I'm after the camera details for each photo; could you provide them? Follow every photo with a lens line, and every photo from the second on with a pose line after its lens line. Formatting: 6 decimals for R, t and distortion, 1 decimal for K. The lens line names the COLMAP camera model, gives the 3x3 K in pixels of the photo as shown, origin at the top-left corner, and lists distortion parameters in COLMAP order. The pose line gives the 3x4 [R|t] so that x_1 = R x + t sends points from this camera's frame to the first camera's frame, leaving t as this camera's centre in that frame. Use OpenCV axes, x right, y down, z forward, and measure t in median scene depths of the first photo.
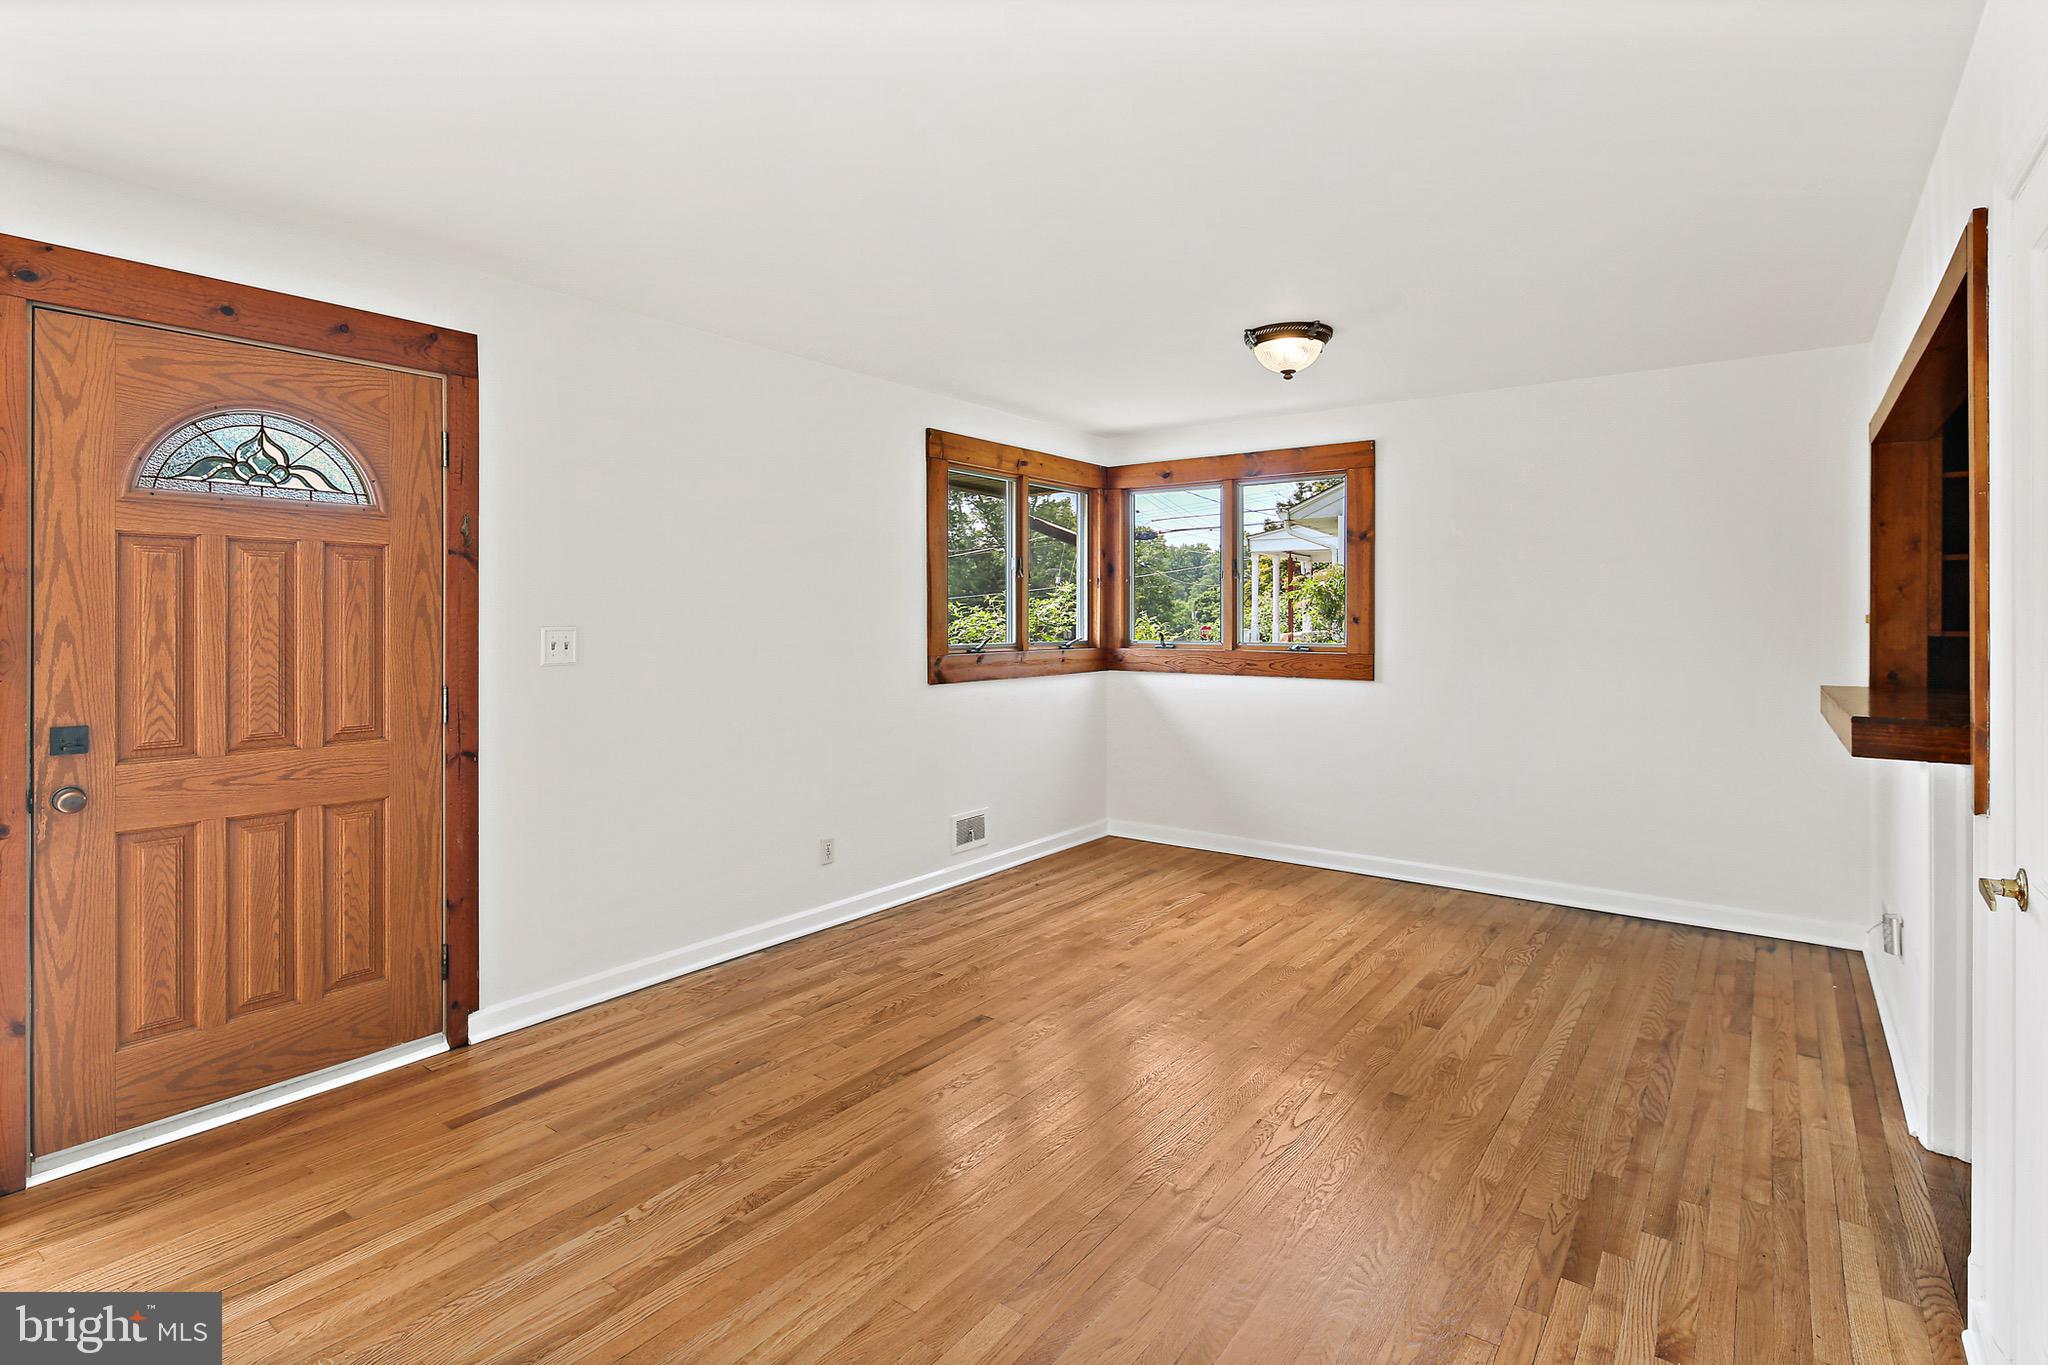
lens RADIAL K [[1006.5, 0, 1023.6], [0, 1006.5, 607.3], [0, 0, 1]] dist [0.000233, -0.001692]
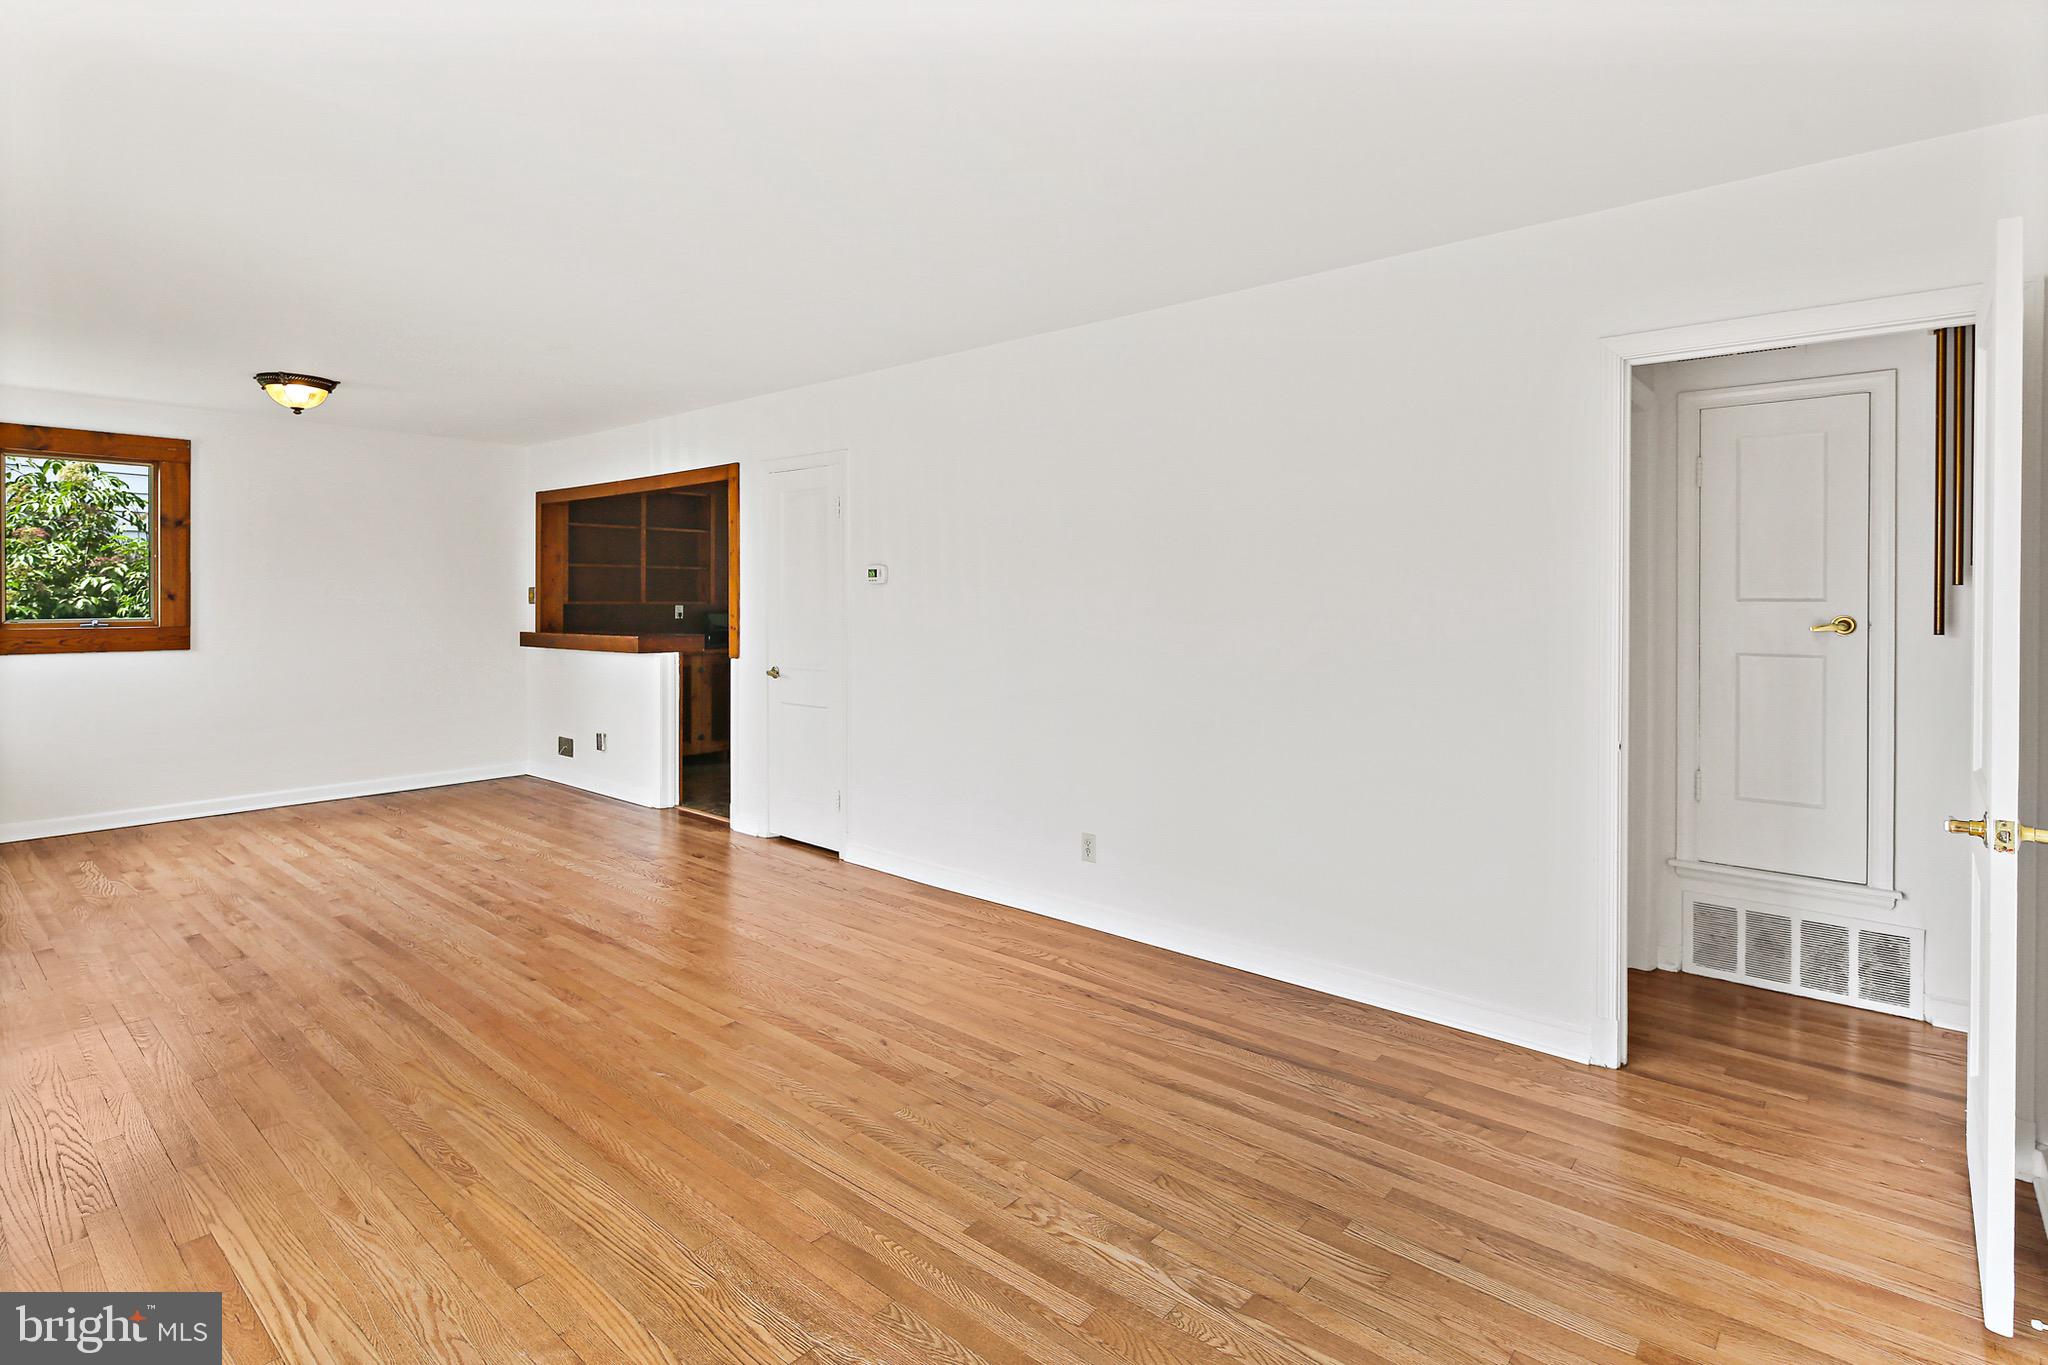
lens RADIAL K [[1006.5, 0, 1023.6], [0, 1006.5, 607.3], [0, 0, 1]] dist [0.000233, -0.001692]
pose [[0.070618, -0.012487, 0.997425, -1.236761], [-0.010588, 0.999856, 0.013267, -0.001454], [-0.997447, -0.011498, 0.070476, -0.050408]]
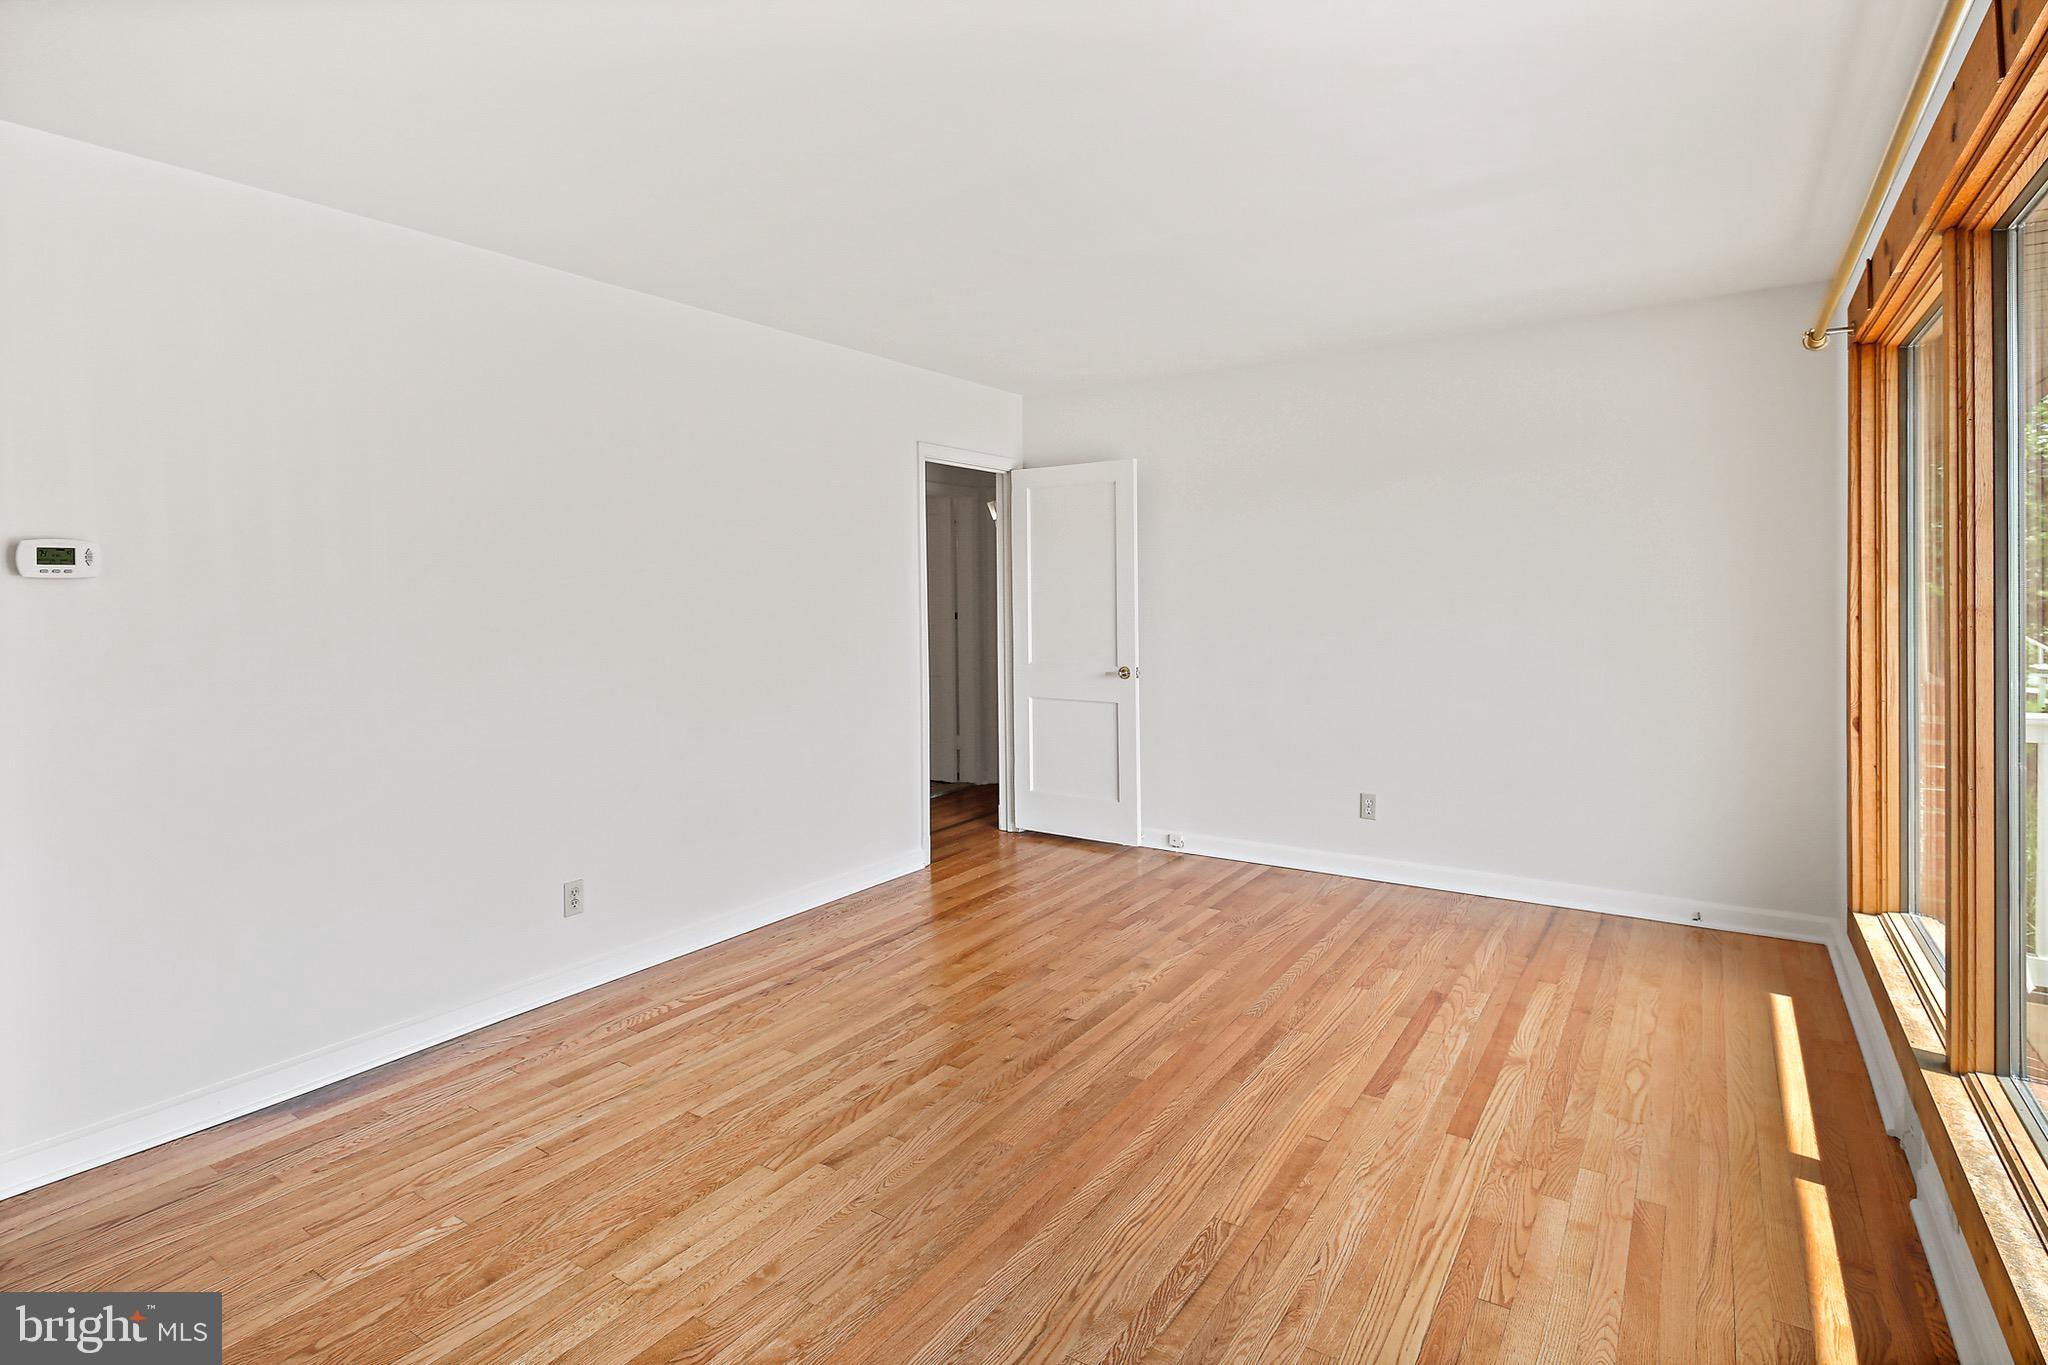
lens RADIAL K [[1015.3, 0, 1035.3], [0, 1015.3, 615.4], [0, 0, 1]] dist [0.005308, -0.000797]
pose [[-0.998488, 0.012675, -0.053483, -0.362861], [0.011905, 0.999821, 0.014696, 0.010582], [0.053660, 0.014037, -0.998461, 1.093118]]
